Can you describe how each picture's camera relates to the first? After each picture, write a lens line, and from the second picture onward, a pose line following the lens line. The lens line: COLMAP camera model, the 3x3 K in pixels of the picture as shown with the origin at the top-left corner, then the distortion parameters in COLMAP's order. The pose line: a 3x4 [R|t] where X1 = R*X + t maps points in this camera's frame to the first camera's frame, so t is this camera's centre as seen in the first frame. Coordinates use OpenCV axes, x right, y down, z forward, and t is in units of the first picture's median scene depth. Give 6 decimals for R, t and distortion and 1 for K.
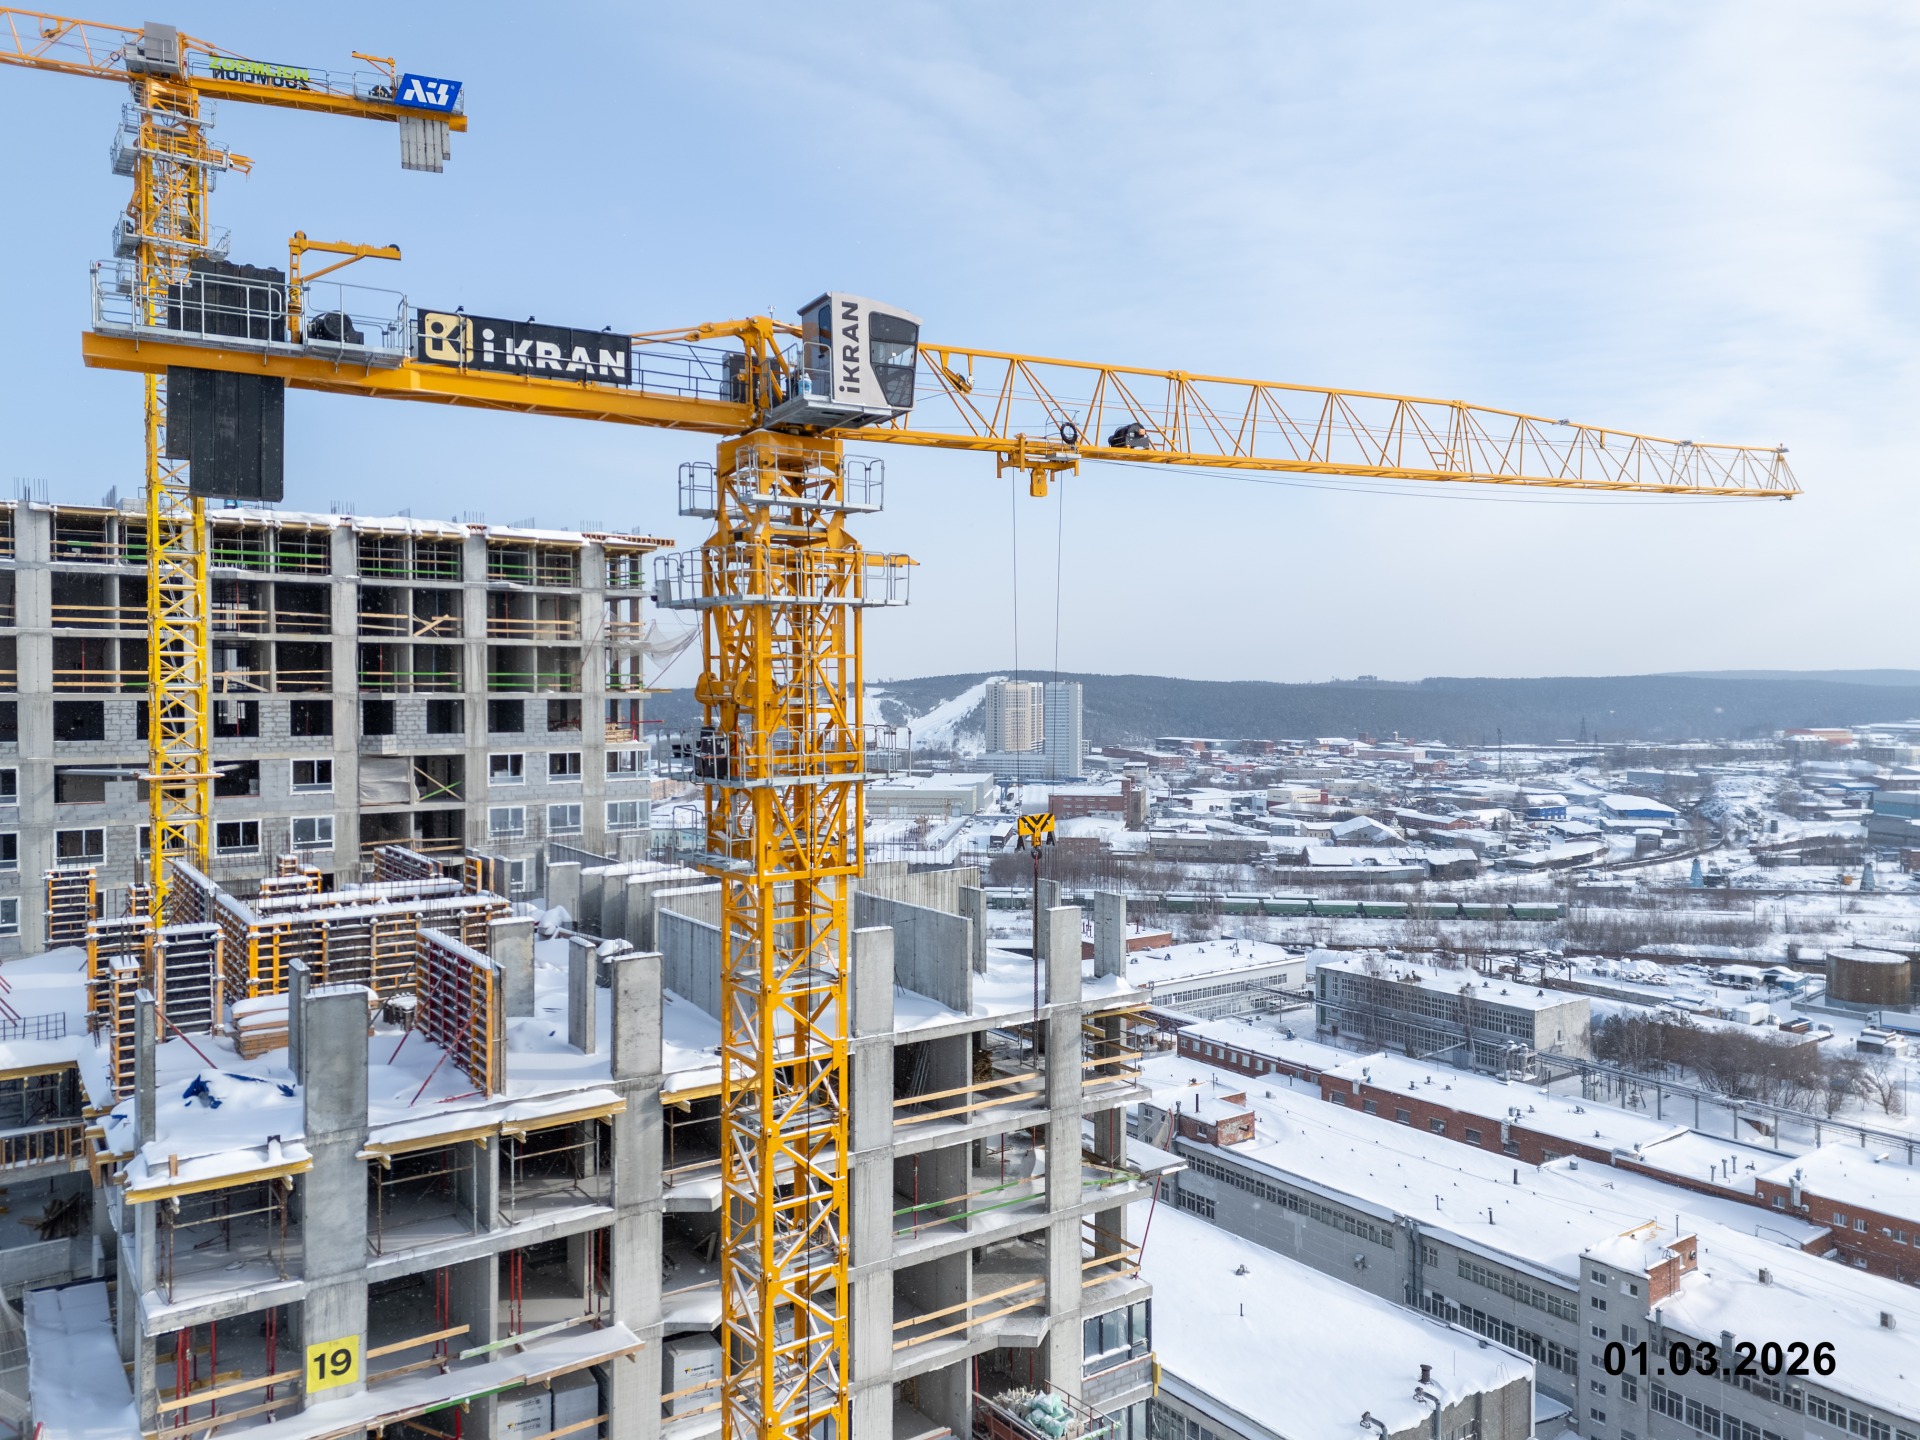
lens RADIAL K [[1381.6, 0, 960.0], [0, 1381.6, 720.0], [0, 0, 1]] dist [0.061816, -0.028896]
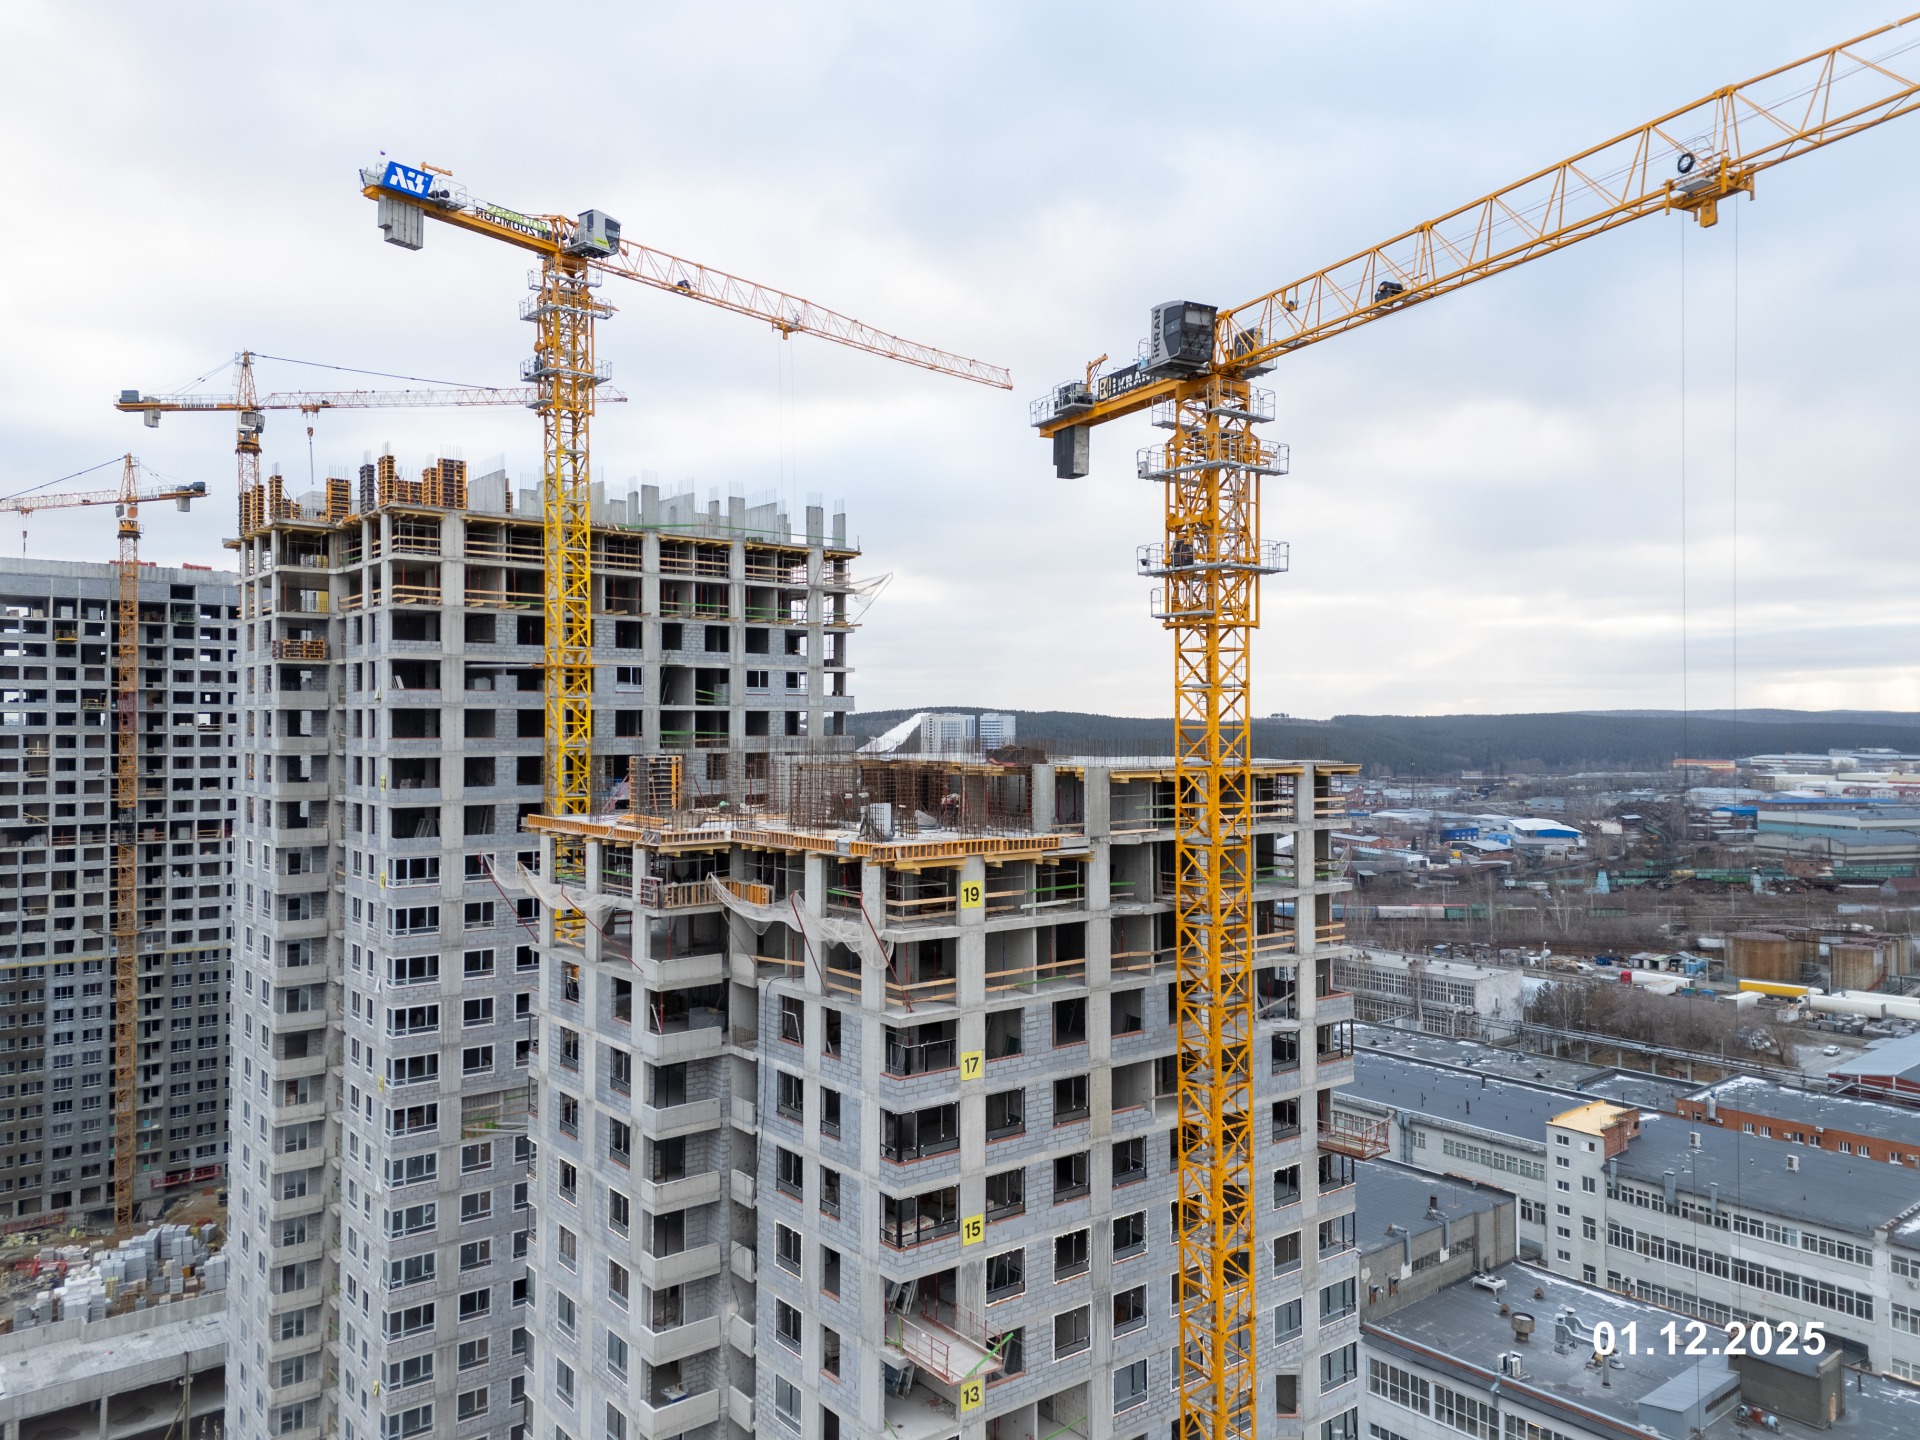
lens RADIAL K [[1381.6, 0, 960.0], [0, 1381.6, 720.0], [0, 0, 1]] dist [0.061816, -0.028896]
pose [[0.998043, -0.002106, 0.062494, -0.151873], [0.004082, 0.999495, -0.031513, 0.077751], [-0.062396, 0.031706, 0.997548, -0.200441]]
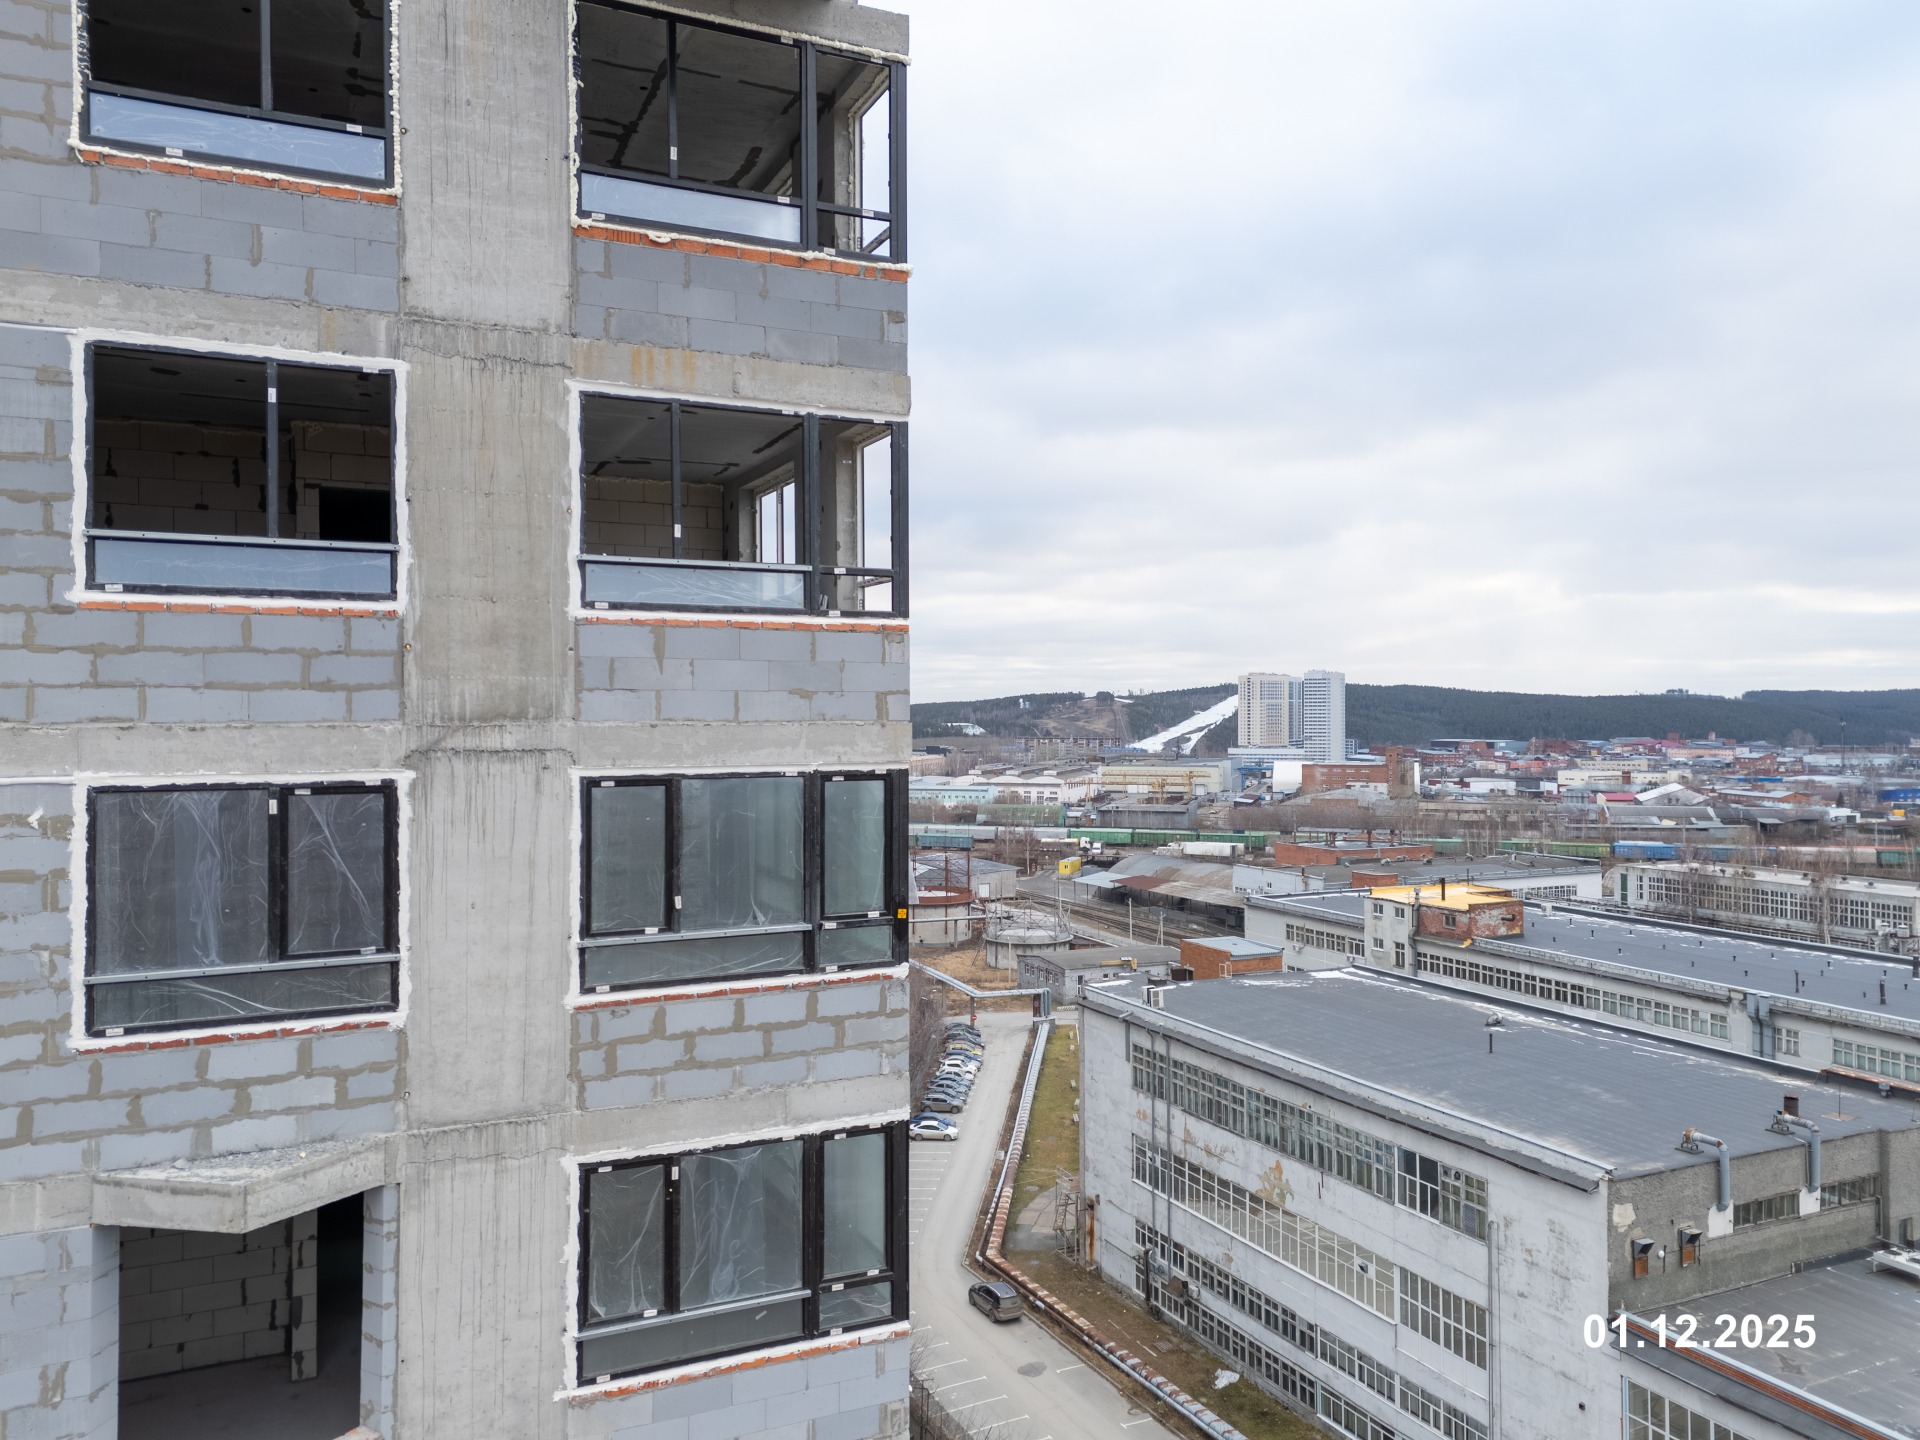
lens RADIAL K [[1417.5, 0, 960.0], [0, 1417.5, 720.0], [0, 0, 1]] dist [0.004612, 0.004809]
pose [[0.983314, -0.008617, -0.181714, 0.093244], [0.002749, 0.999467, -0.032519, 0.314770], [0.181897, 0.031477, 0.982814, 0.318163]]
